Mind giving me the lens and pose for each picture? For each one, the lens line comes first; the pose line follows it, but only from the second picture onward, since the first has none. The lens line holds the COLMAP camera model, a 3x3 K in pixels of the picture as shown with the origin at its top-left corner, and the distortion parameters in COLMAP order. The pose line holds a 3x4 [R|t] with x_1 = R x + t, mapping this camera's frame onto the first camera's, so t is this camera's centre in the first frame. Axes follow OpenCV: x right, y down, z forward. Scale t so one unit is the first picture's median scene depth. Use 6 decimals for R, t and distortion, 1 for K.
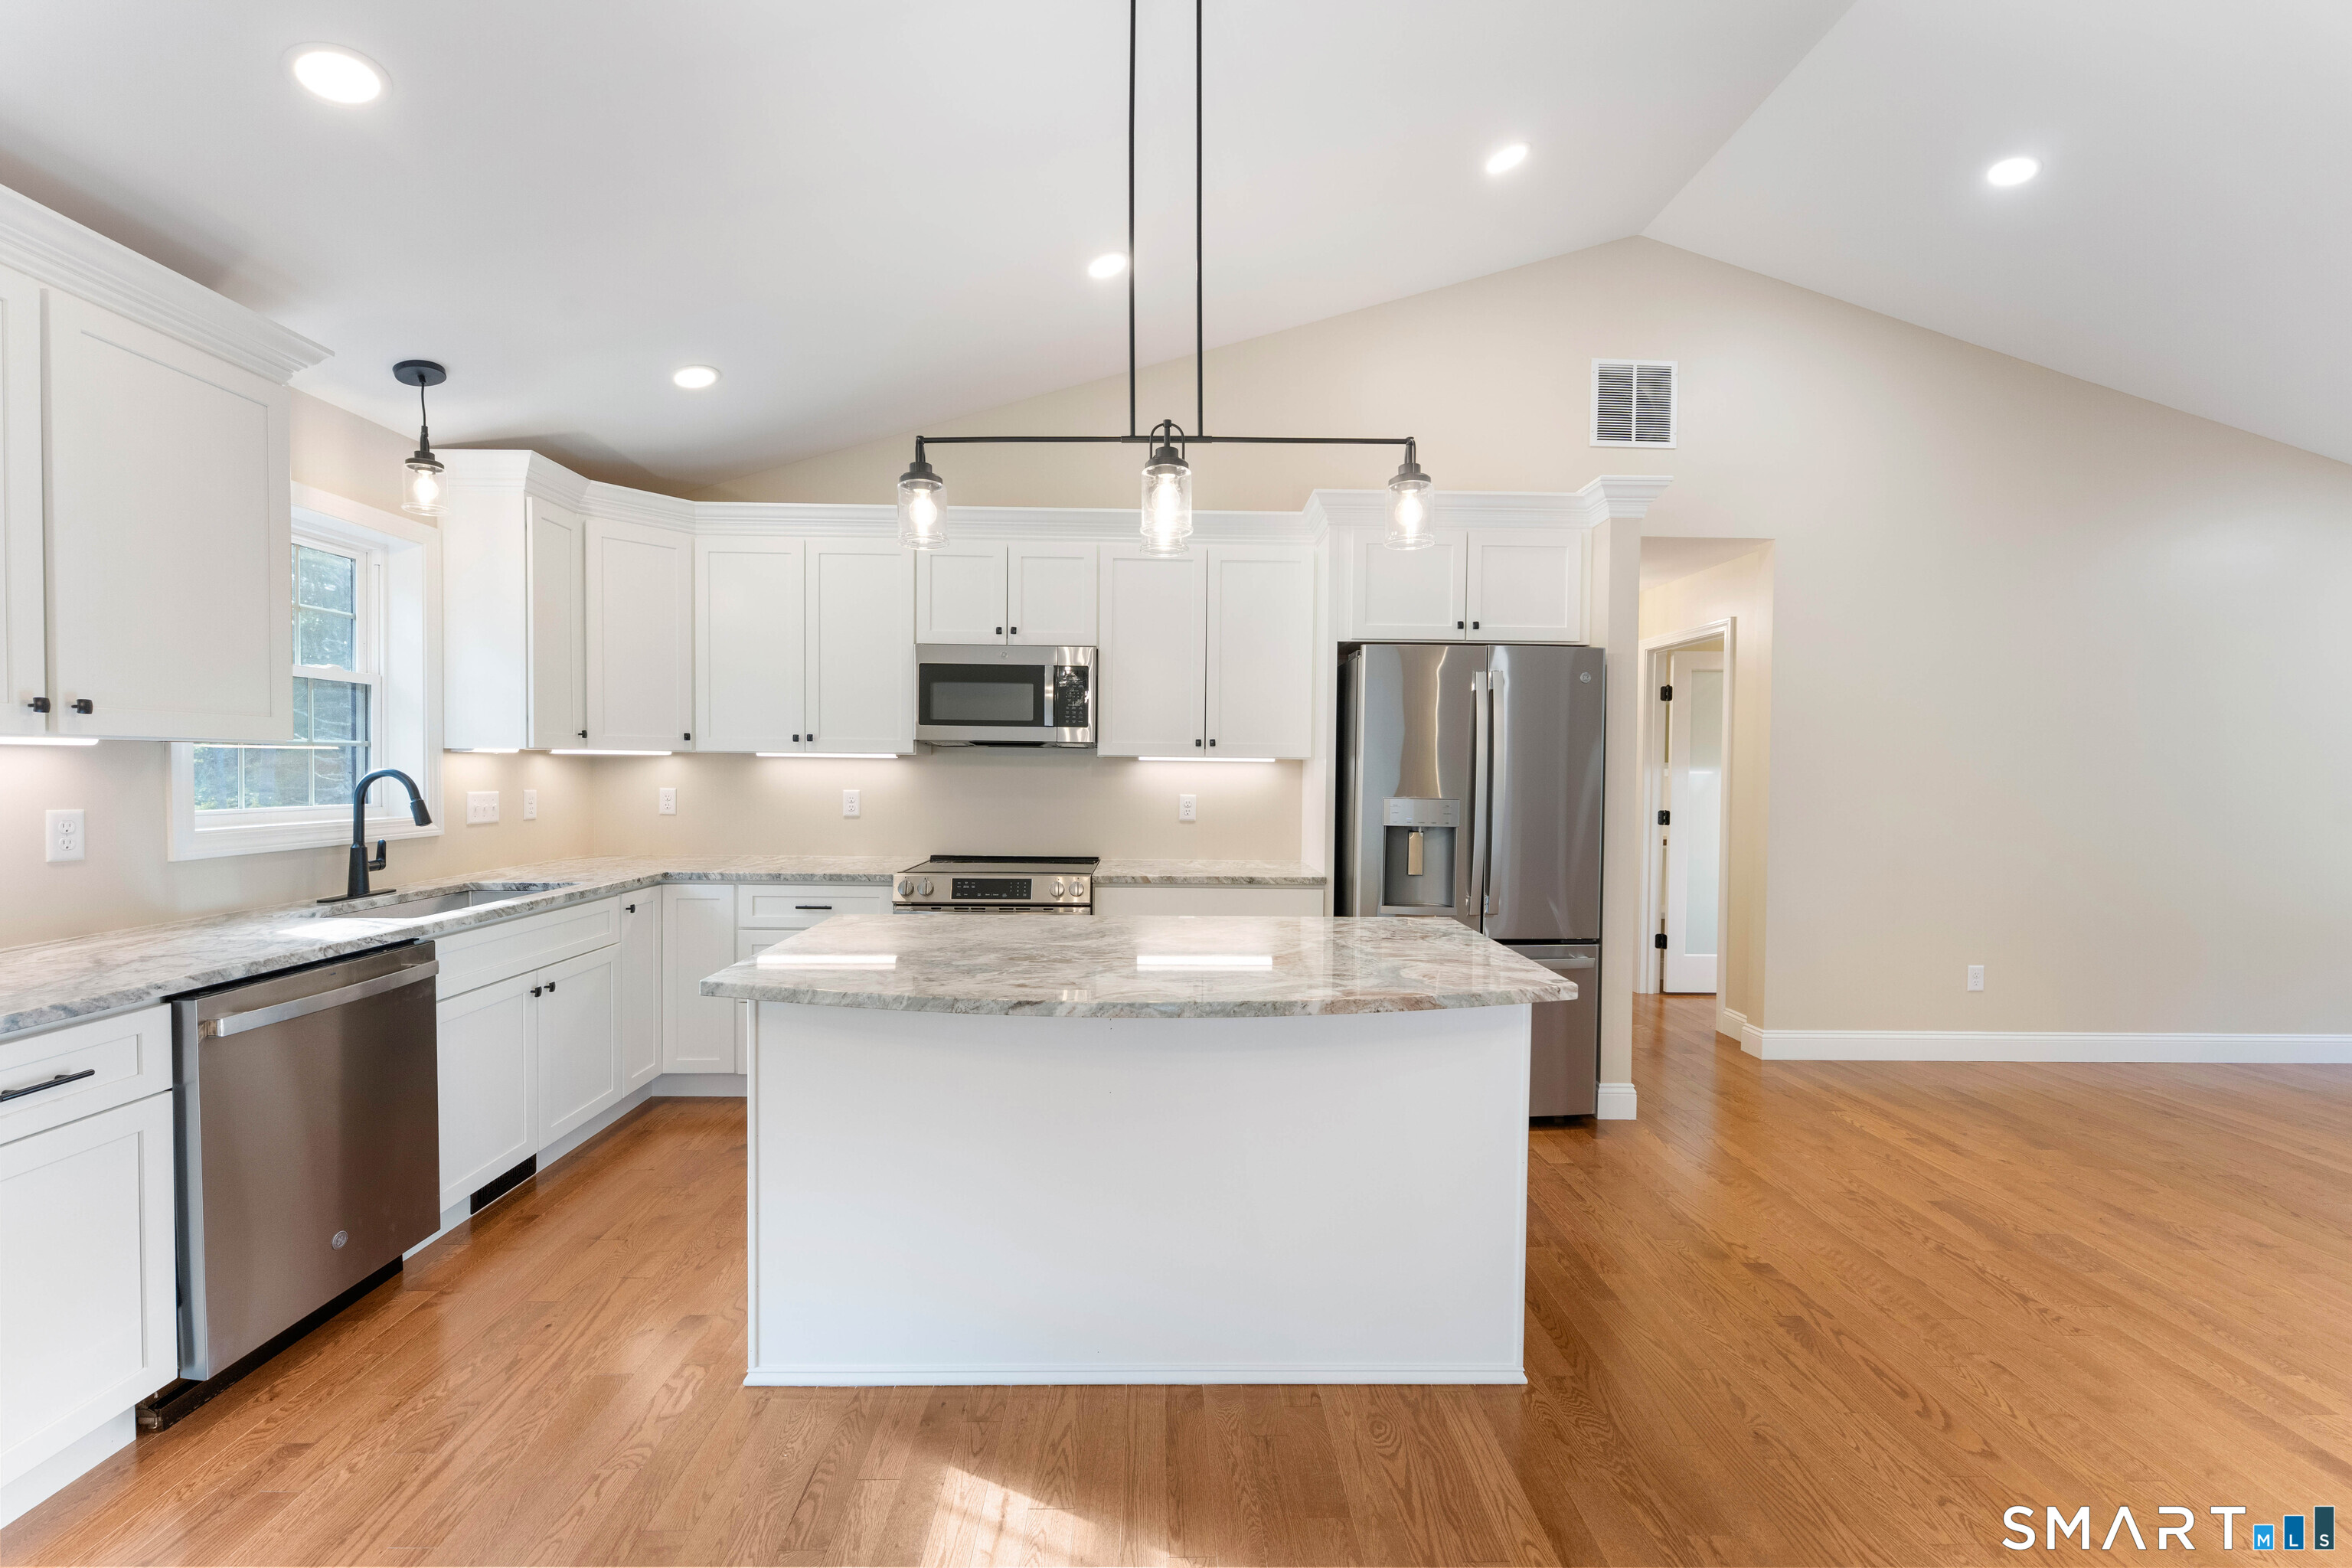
lens RADIAL K [[943.7, 0, 1176.0], [0, 943.7, 784.0], [0, 0, 1]] dist [-0.001183, -0.000120]
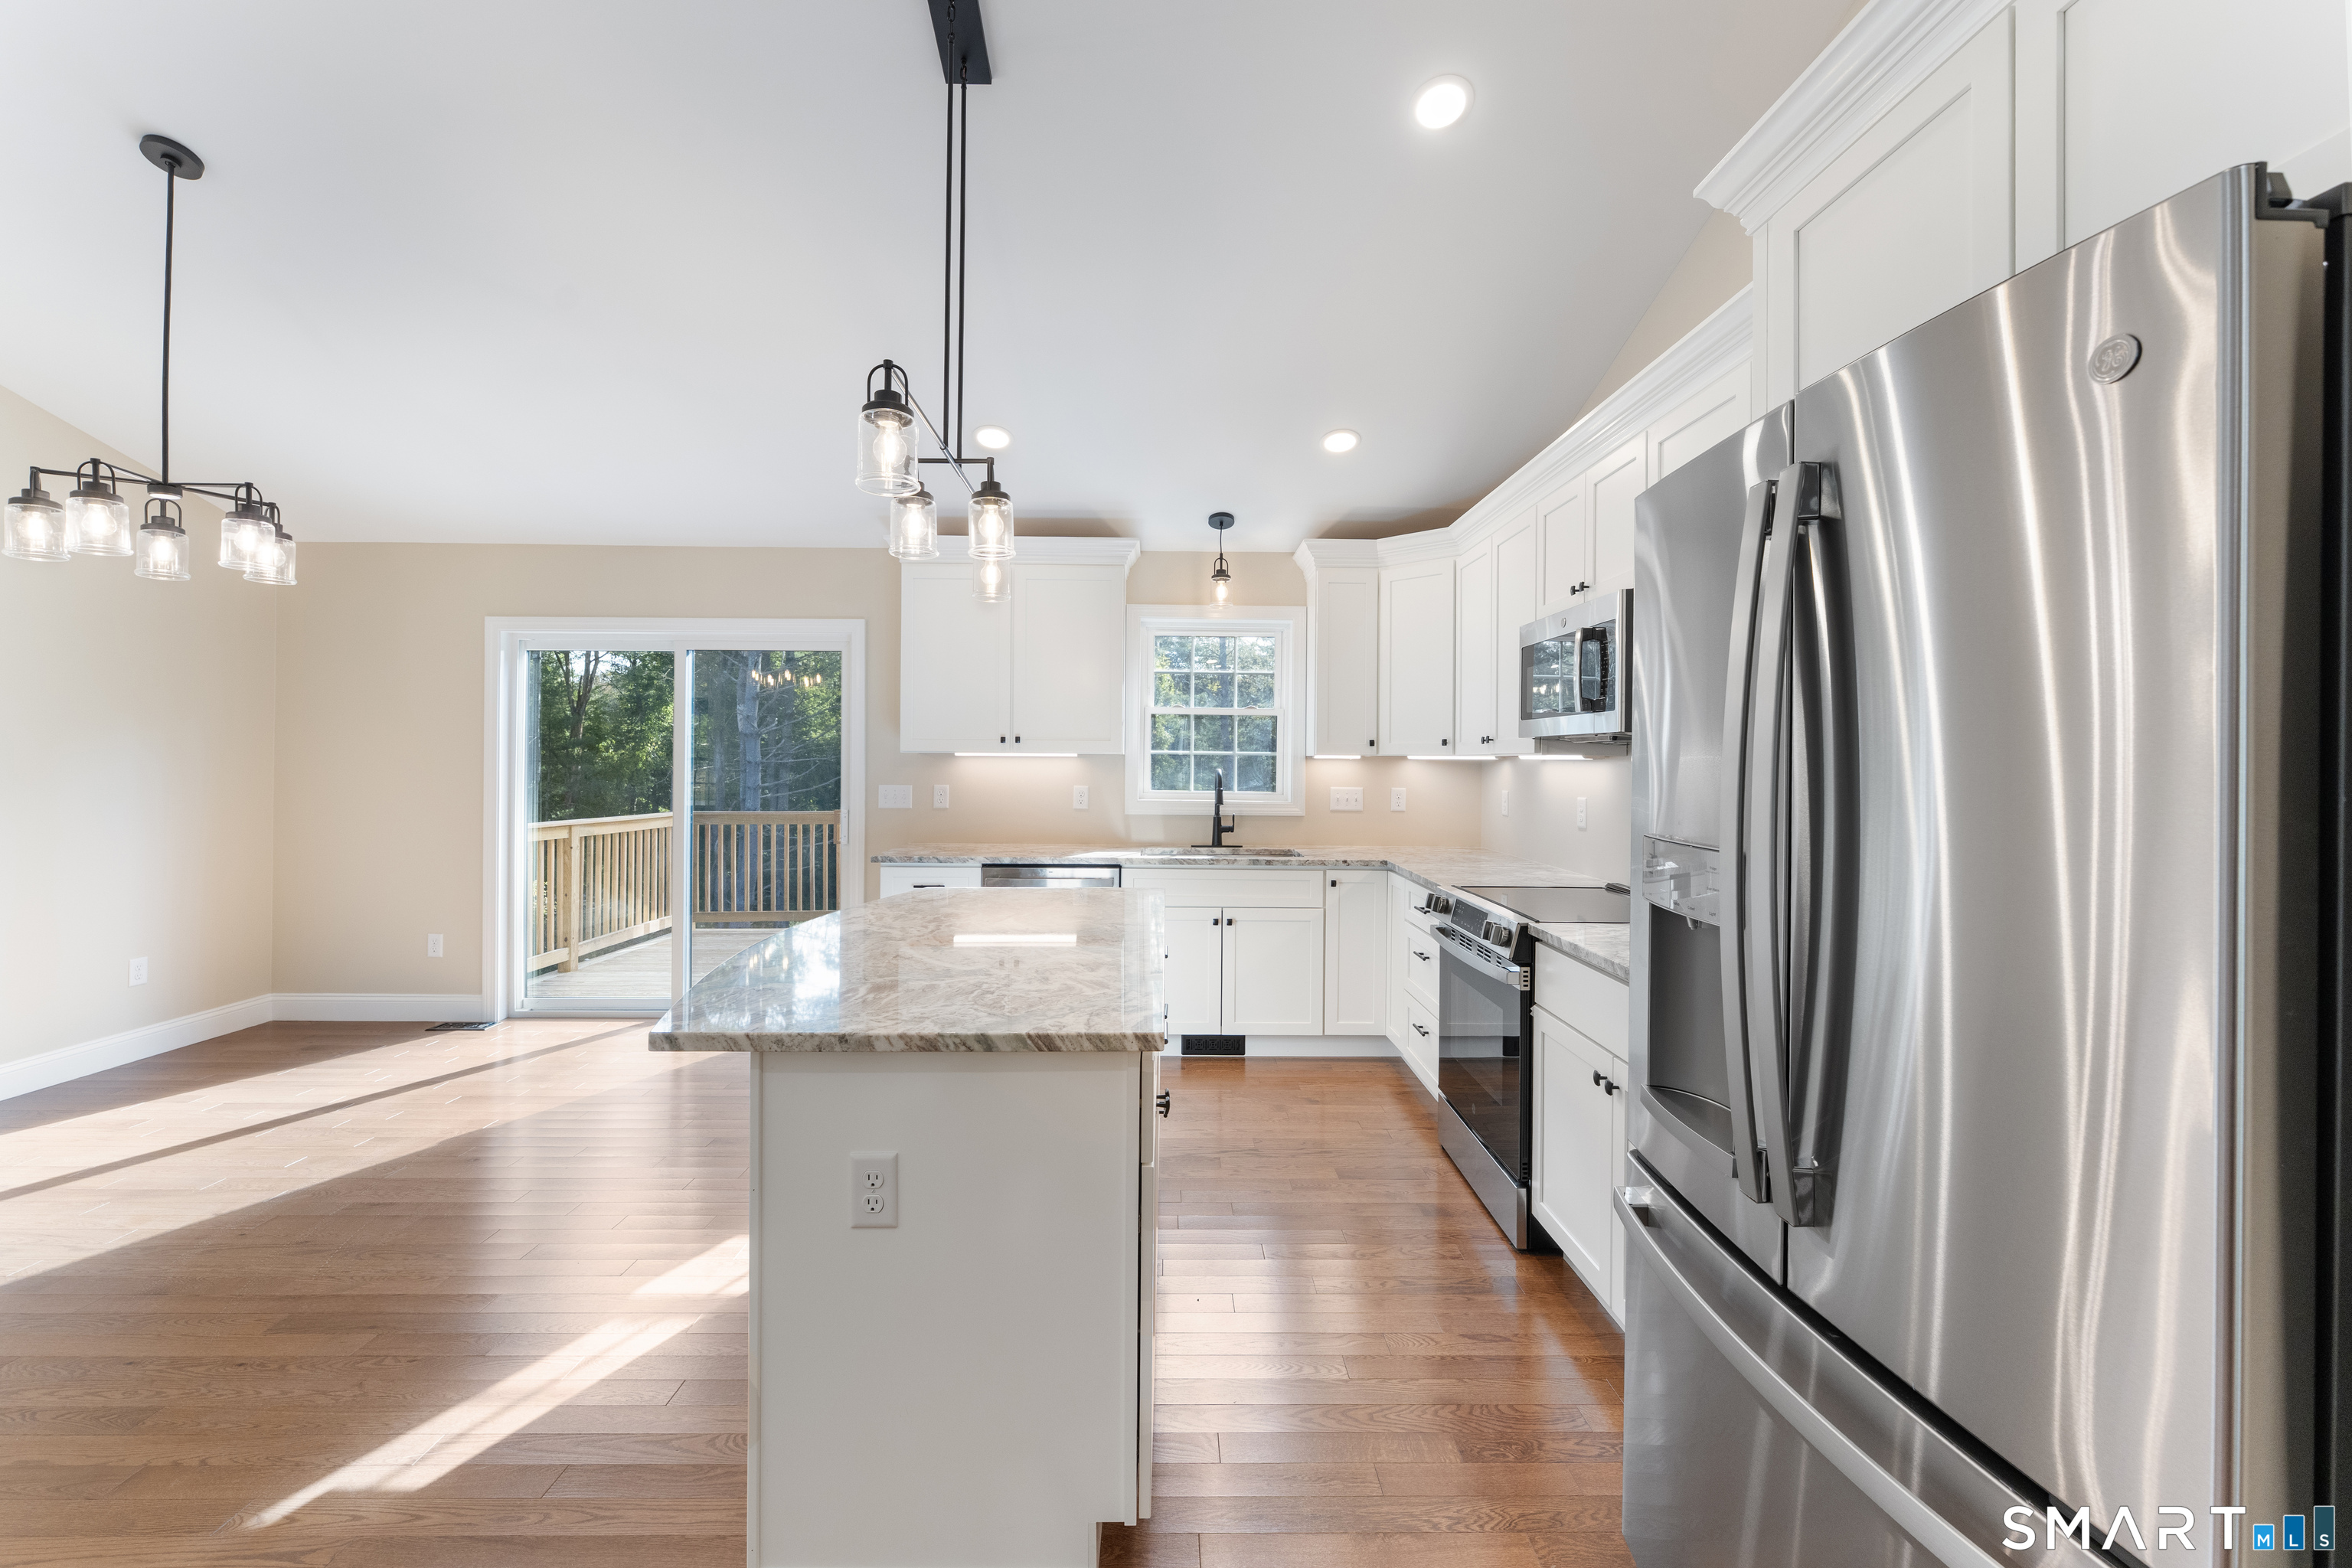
lens RADIAL K [[958.3, 0, 1177.9], [0, 958.3, 744.5], [0, 0, 1]] dist [-0.000387, -0.000129]
pose [[-0.005256, -0.027027, -0.999621, 0.684094], [-0.028302, 0.999238, -0.026868, -0.010073], [0.999586, 0.028150, -0.006017, 0.799310]]
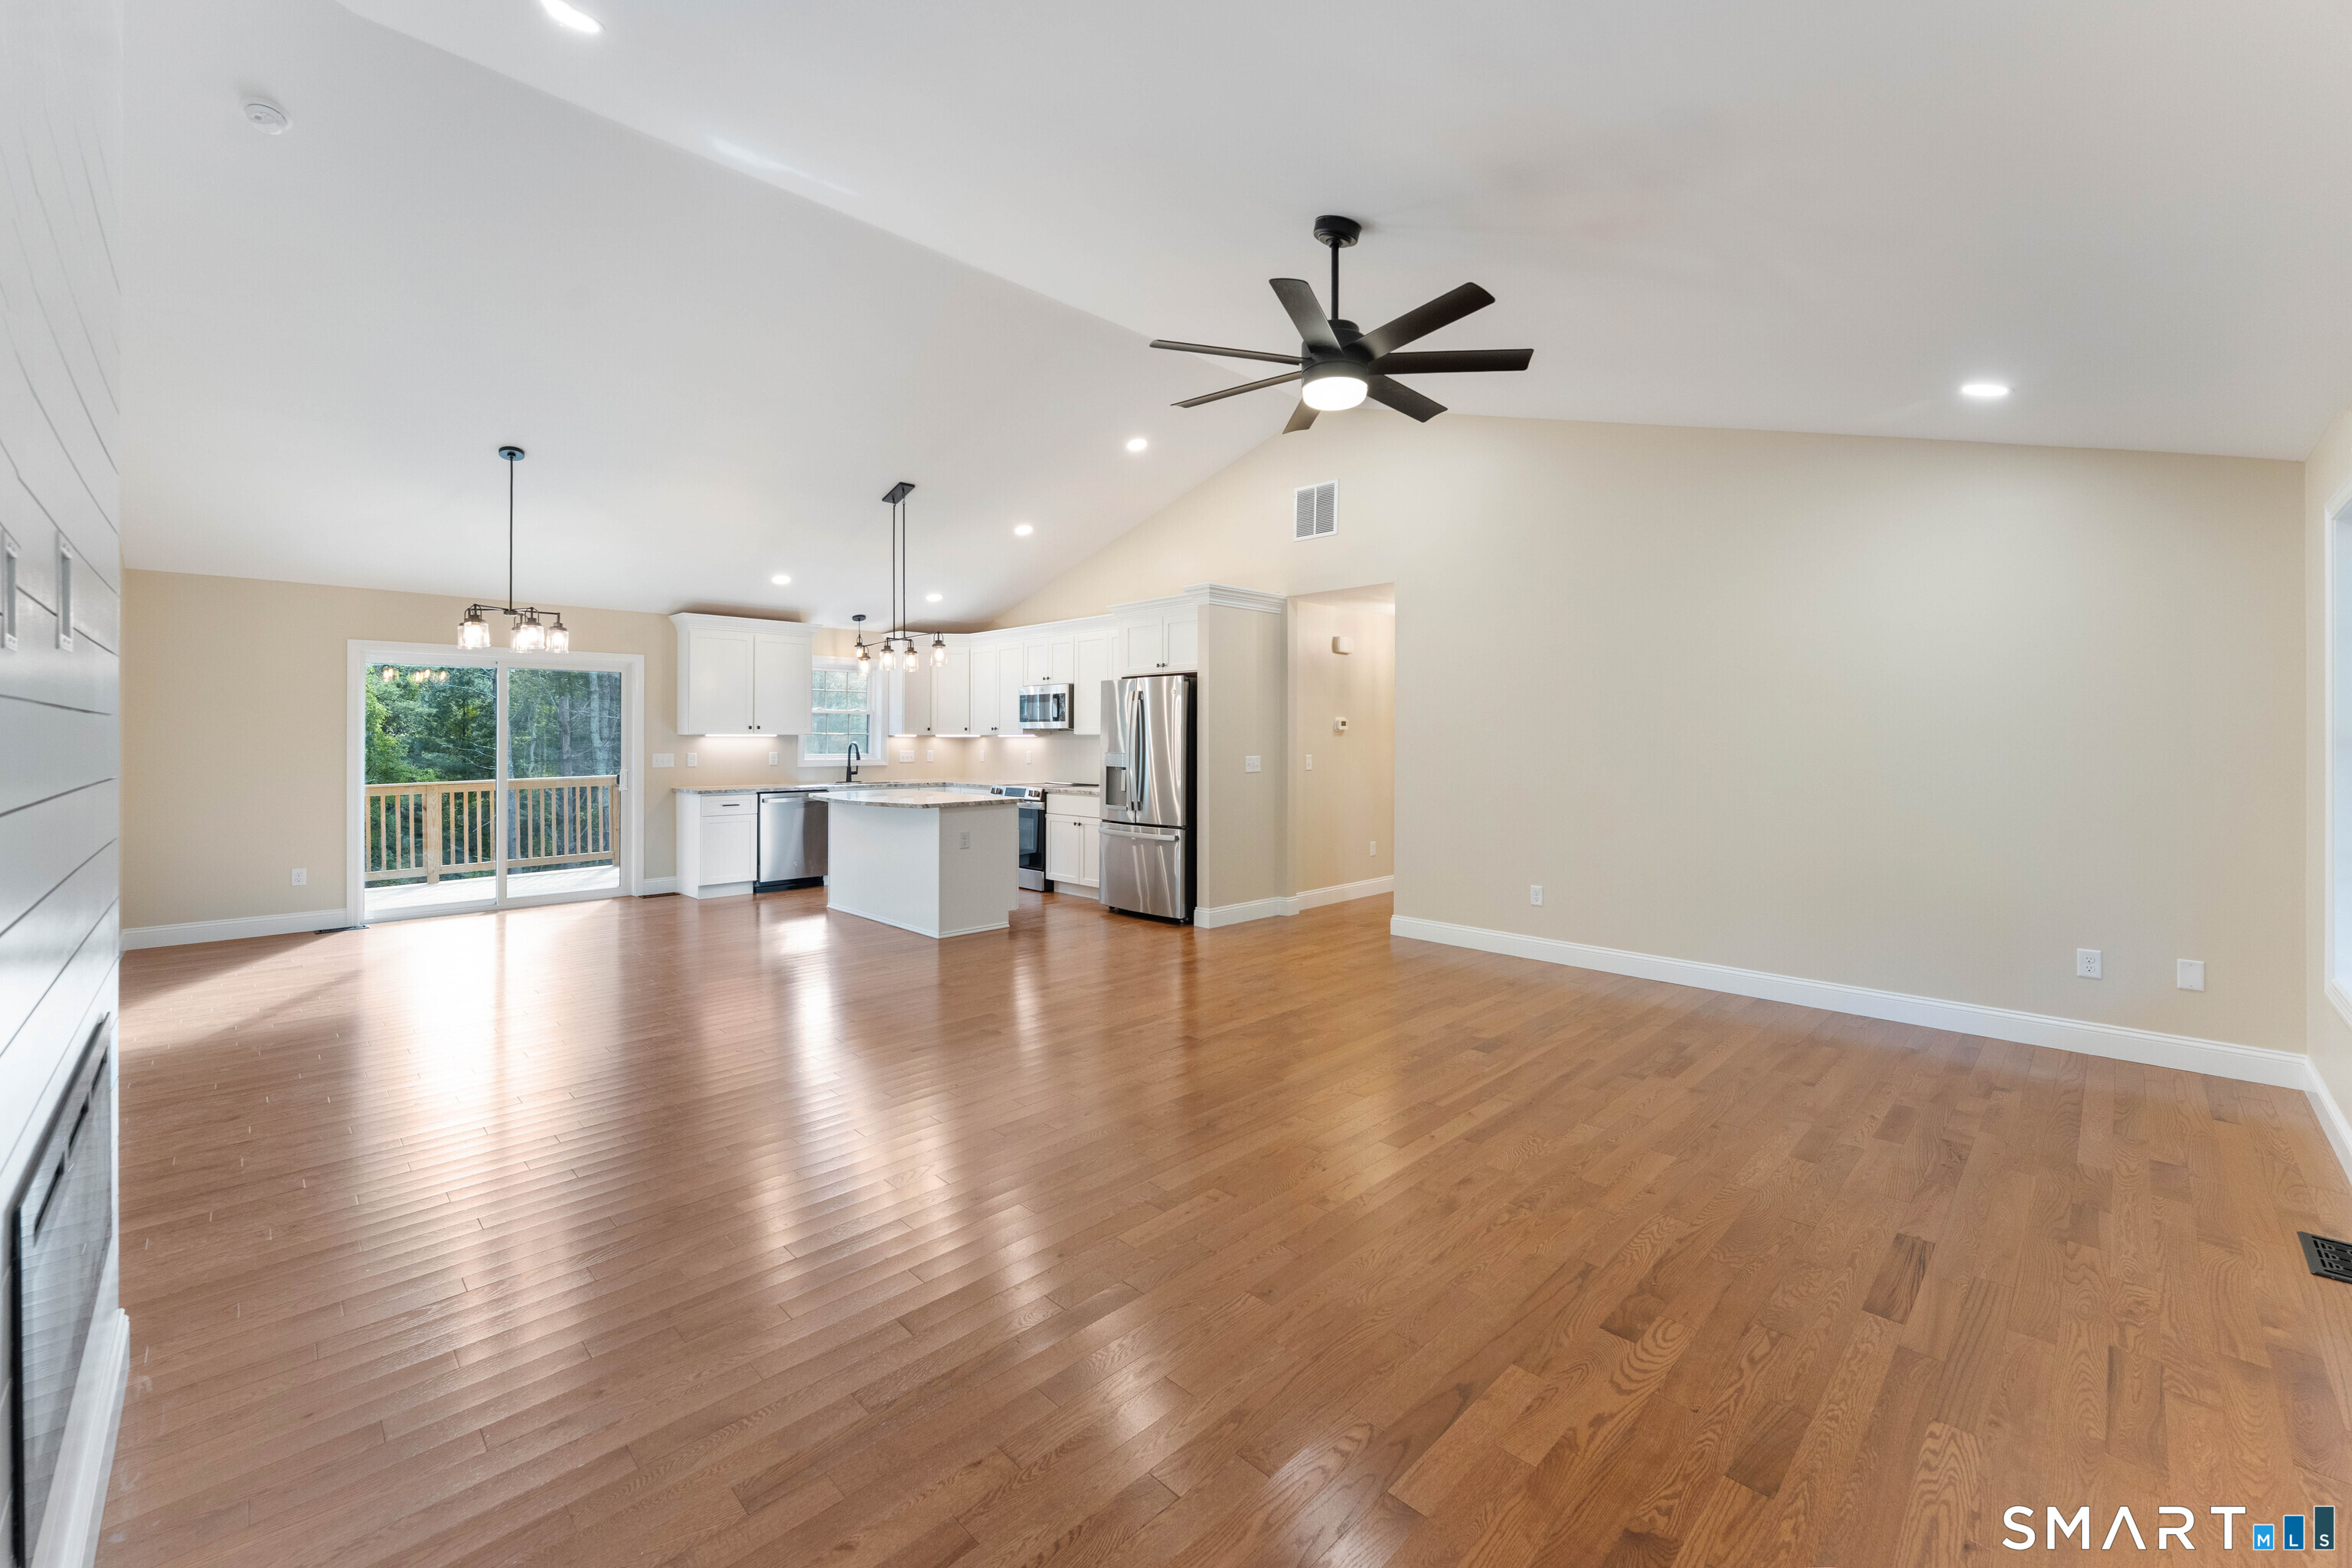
lens RADIAL K [[958.3, 0, 1177.9], [0, 958.3, 744.5], [0, 0, 1]] dist [-0.000387, -0.000129]
pose [[0.688353, -0.005993, -0.725351, 1.940720], [-0.006413, 0.999877, -0.014346, 0.027661], [0.725348, 0.014527, 0.688229, -0.377194]]
